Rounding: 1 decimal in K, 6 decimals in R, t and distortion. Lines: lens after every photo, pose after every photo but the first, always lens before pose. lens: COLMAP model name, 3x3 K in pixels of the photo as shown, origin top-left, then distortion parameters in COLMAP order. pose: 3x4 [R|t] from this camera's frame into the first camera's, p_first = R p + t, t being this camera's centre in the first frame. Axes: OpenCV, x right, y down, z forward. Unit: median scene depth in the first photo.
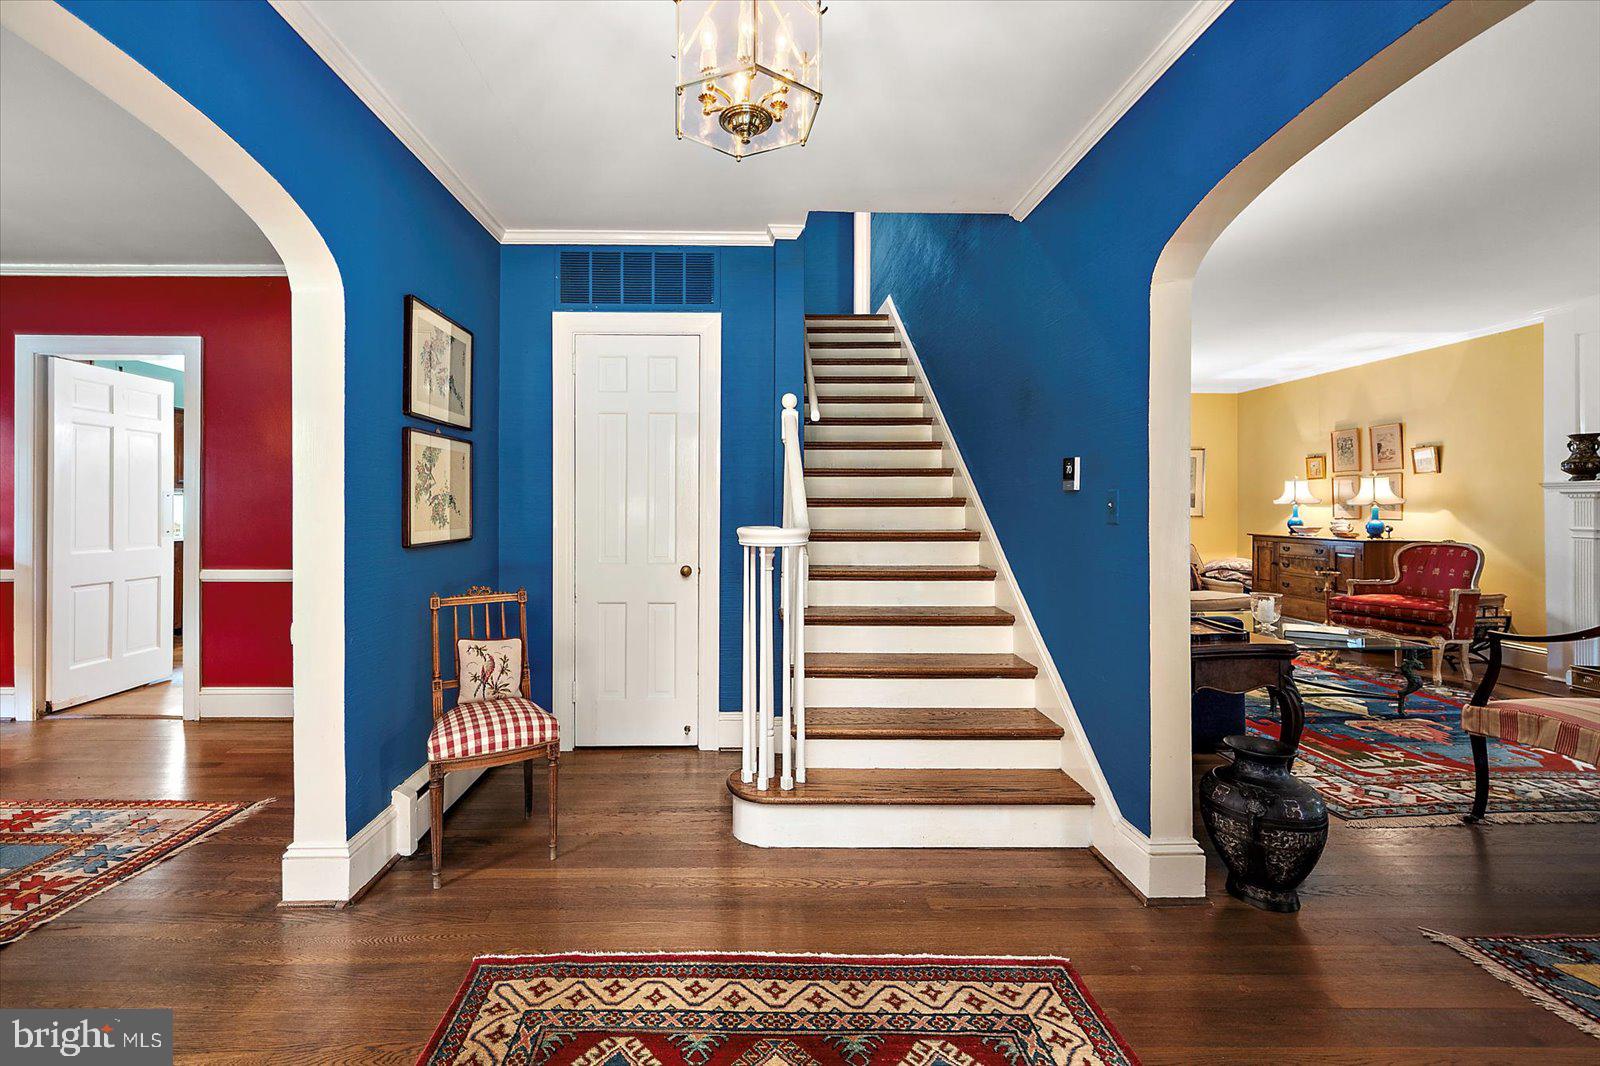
lens RADIAL K [[666.6, 0, 753.3], [0, 666.6, 510.1], [0, 0, 1]] dist [0.001783, 0.000463]
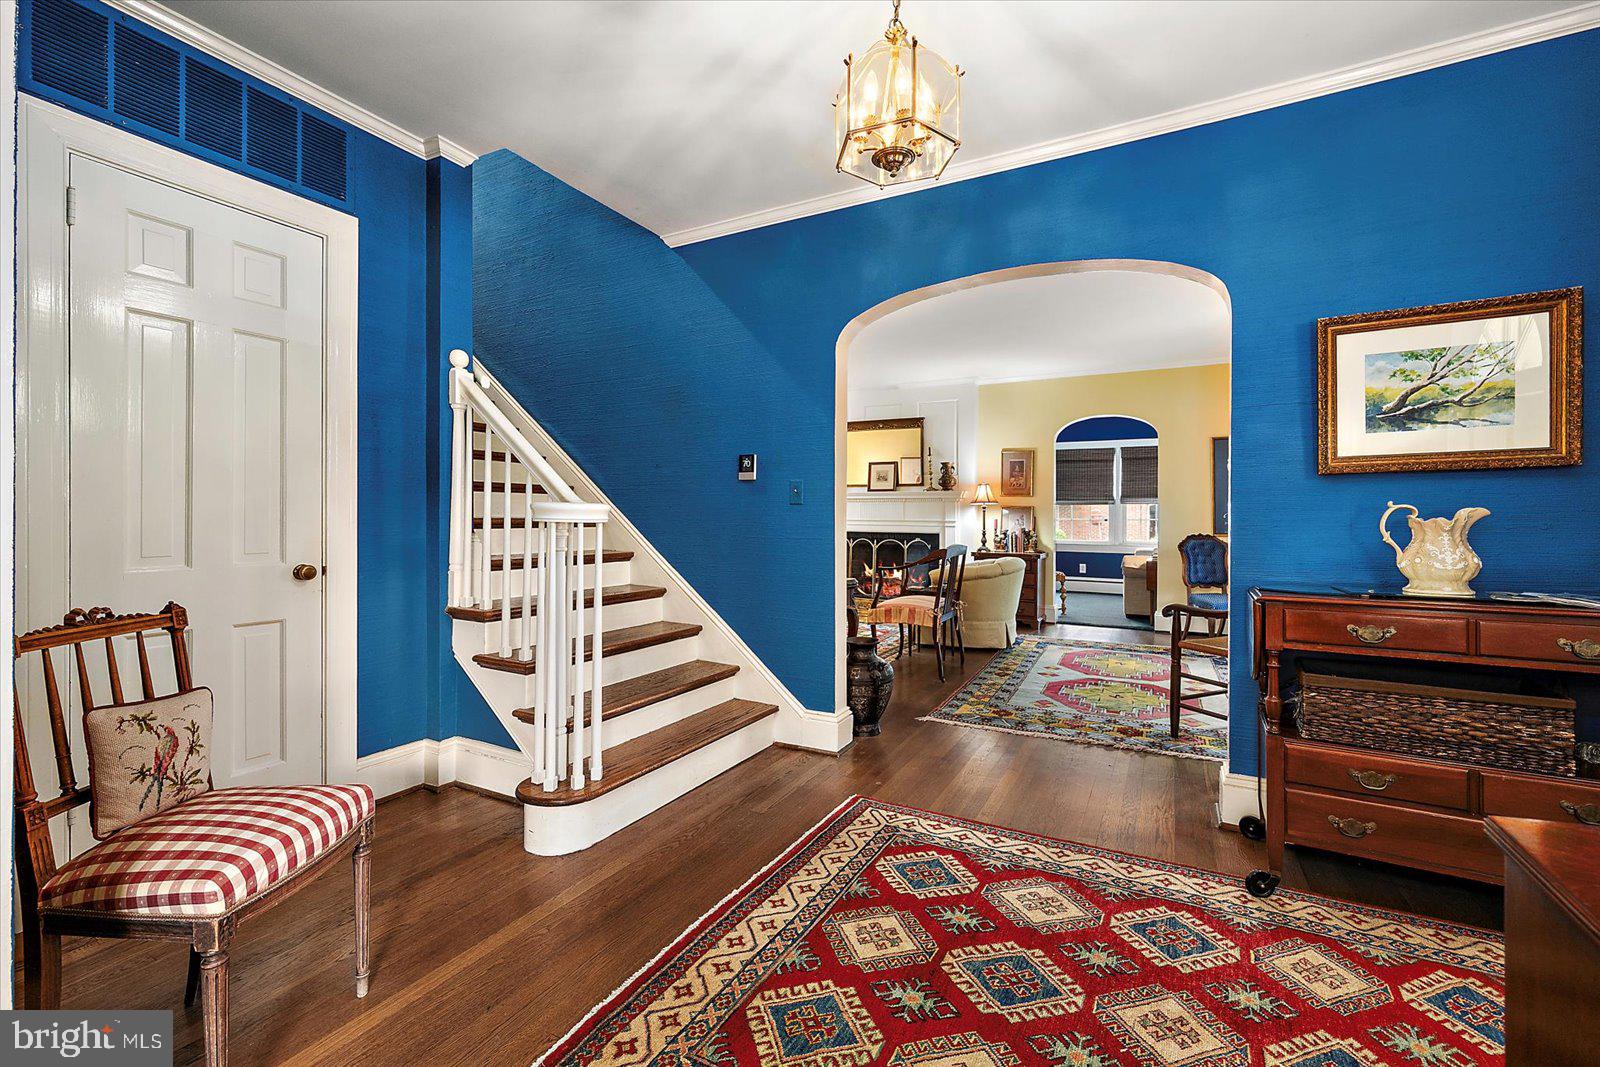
lens RADIAL K [[675.5, 0, 797.6], [0, 675.5, 526.1], [0, 0, 1]] dist [-0.003291, 0.000651]
pose [[0.480213, -0.007112, 0.877123, -0.377459], [-0.003807, 0.999941, 0.010192, 0.027858], [-0.877143, -0.008233, 0.480158, 0.170501]]
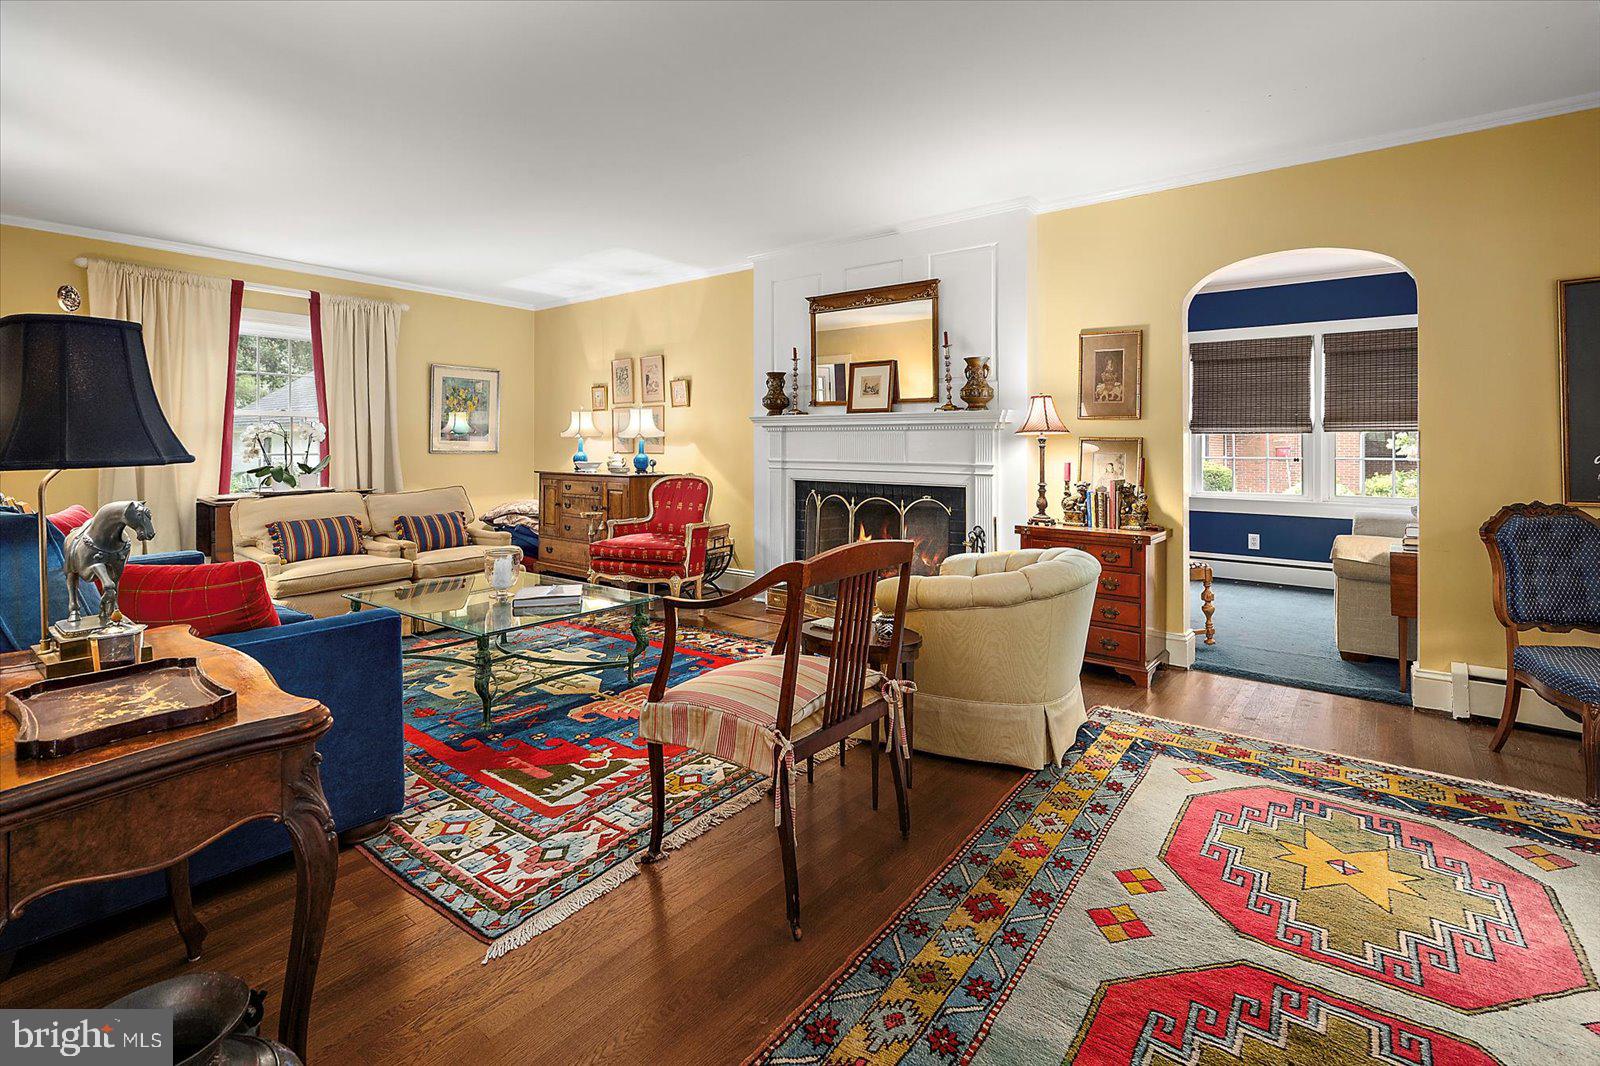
lens RADIAL K [[734.1, 0, 808.8], [0, 734.1, 448.3], [0, 0, 1]] dist [0.000109, 0.000020]
pose [[0.612453, 0.003681, 0.790499, 0.322060], [-0.002838, 0.999993, -0.002458, 0.011574], [-0.790502, -0.000738, 0.612459, 0.220387]]
